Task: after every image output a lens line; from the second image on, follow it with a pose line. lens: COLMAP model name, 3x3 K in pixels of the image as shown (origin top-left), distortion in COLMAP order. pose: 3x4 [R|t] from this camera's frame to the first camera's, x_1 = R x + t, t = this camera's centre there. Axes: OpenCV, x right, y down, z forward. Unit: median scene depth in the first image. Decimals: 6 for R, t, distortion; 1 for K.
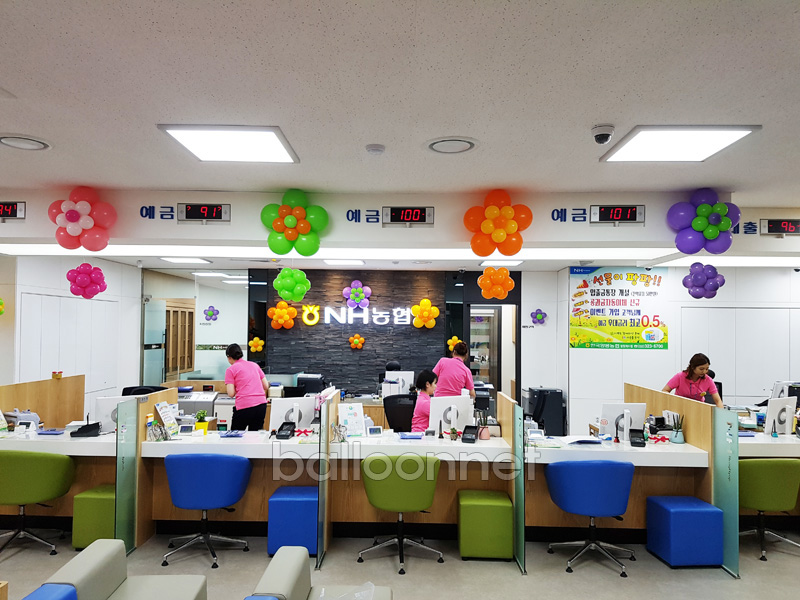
lens RADIAL K [[599.9, 0, 400.0], [0, 599.9, 300.0], [0, 0, 1]] dist [0.182113, 0.000144]
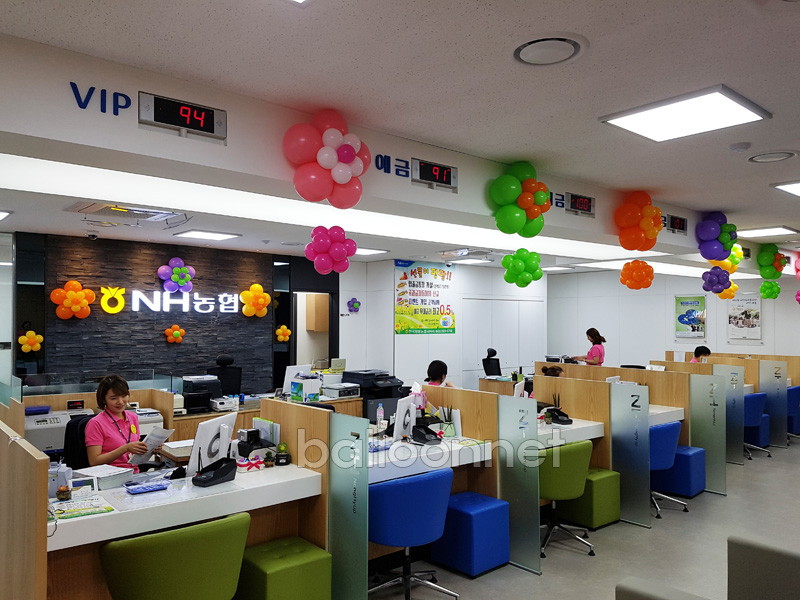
lens RADIAL K [[593.9, 0, 400.0], [0, 593.9, 300.0], [0, 0, 1]] dist [0.009428, 0.000737]
pose [[0.717285, 0.015882, 0.696599, -0.413353], [-0.031955, 0.999438, 0.010118, 0.006020], [-0.696047, -0.029517, 0.717390, 0.222176]]
